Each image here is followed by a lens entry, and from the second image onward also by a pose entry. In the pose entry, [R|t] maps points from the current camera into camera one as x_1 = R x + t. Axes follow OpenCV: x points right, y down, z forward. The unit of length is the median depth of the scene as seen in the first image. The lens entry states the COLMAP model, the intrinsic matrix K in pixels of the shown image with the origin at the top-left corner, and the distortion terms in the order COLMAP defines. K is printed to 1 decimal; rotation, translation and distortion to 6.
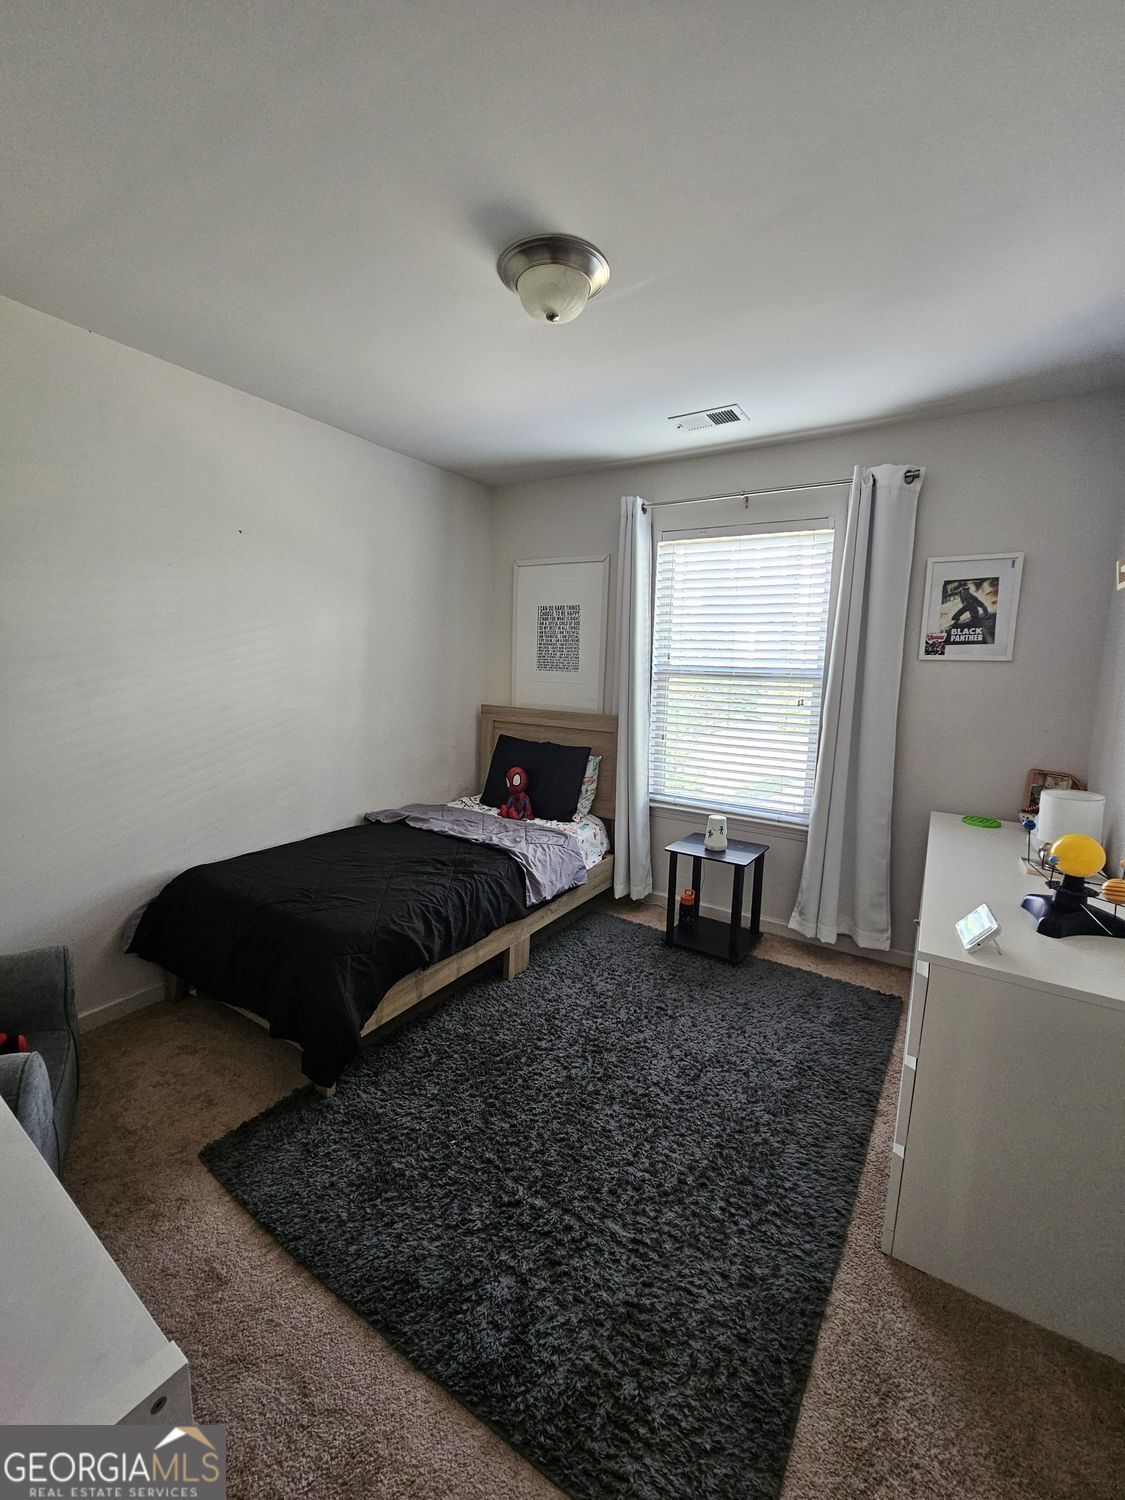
lens RADIAL K [[609.7, 0, 558.5], [0, 609.7, 747.0], [0, 0, 1]] dist [-0.000997, -0.000074]
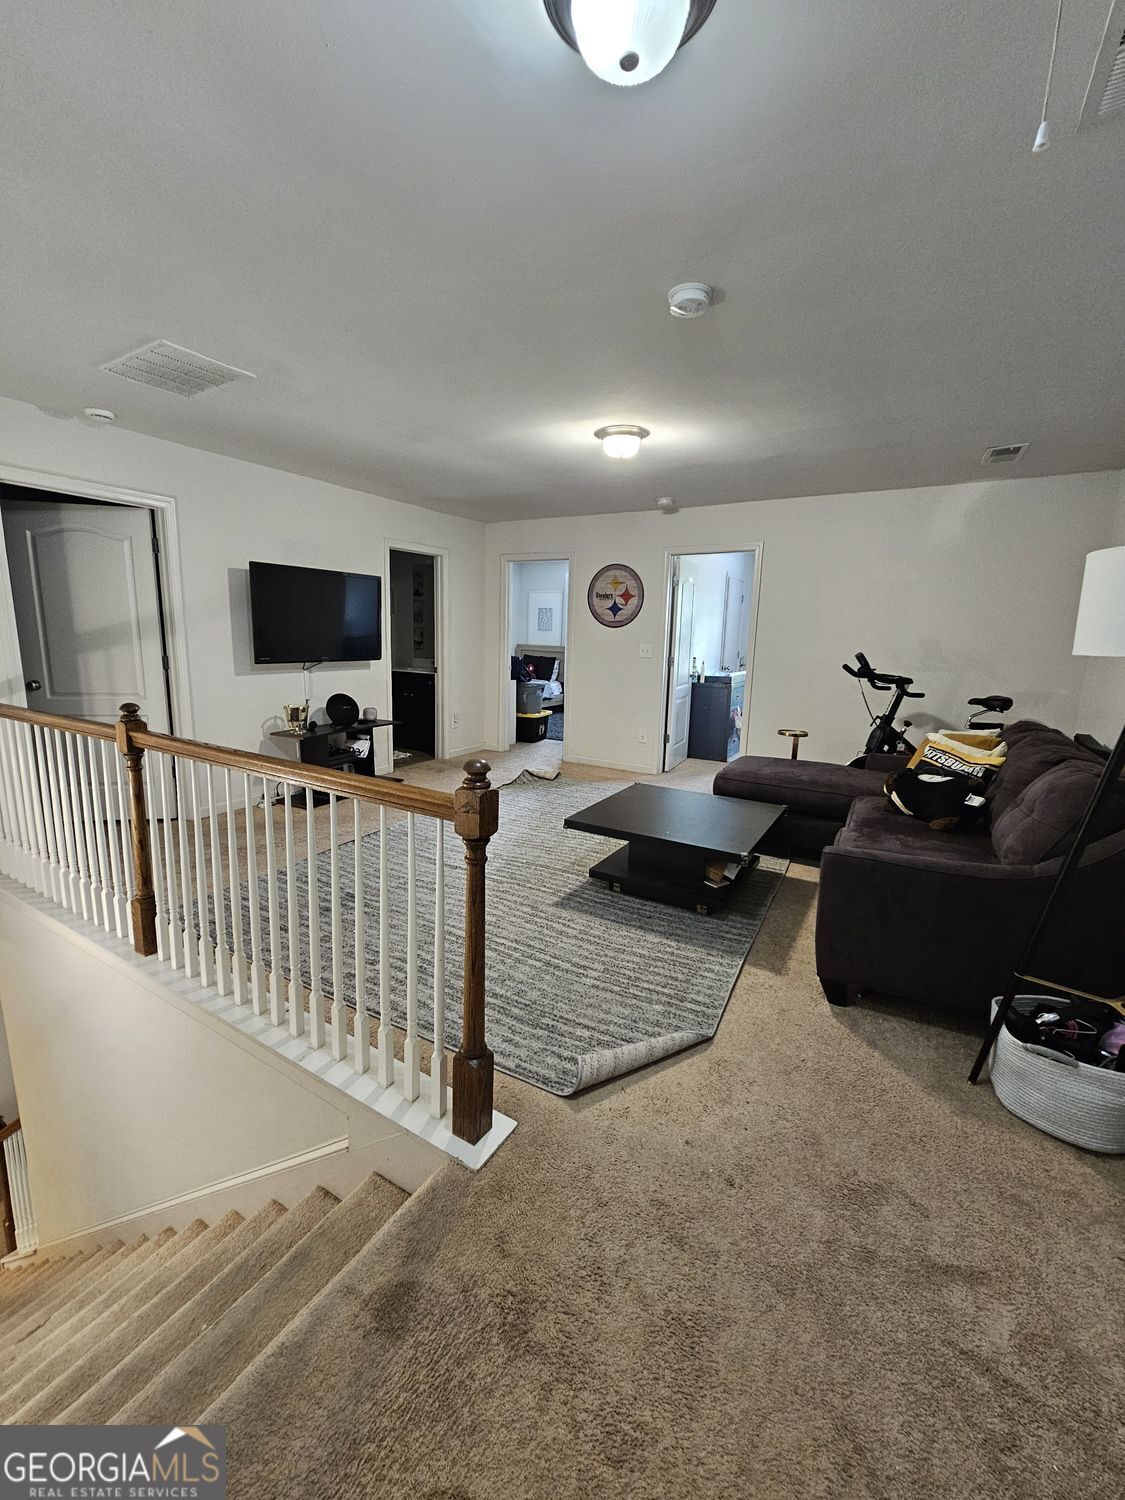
lens RADIAL K [[609.7, 0, 558.5], [0, 609.7, 747.0], [0, 0, 1]] dist [-0.000997, -0.000074]
pose [[0.999839, 0.001183, 0.017910, 0.013829], [-0.001882, 0.999236, 0.039024, 0.353472], [-0.017851, -0.039052, 0.999078, -2.166582]]
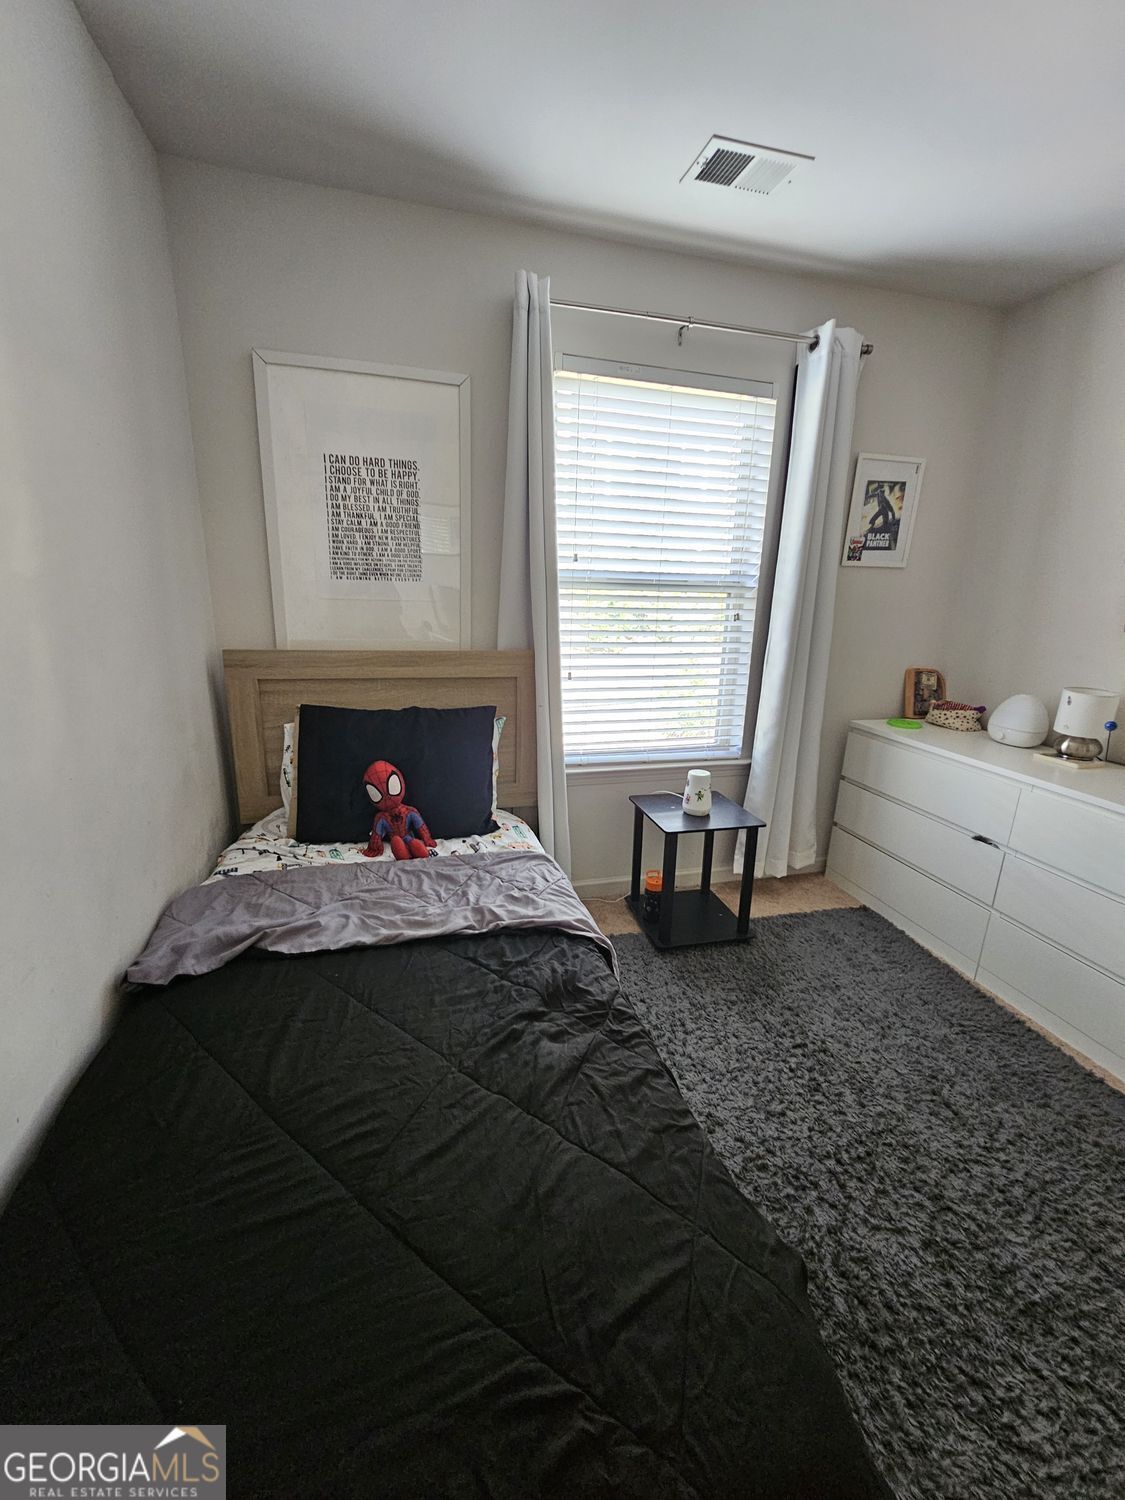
lens RADIAL K [[609.7, 0, 558.5], [0, 609.7, 747.0], [0, 0, 1]] dist [-0.000997, -0.000074]
pose [[0.681827, -0.196782, 0.704549, -0.388324], [0.094406, 0.978755, 0.182007, -0.072528], [-0.725396, -0.057584, 0.685919, 0.582771]]
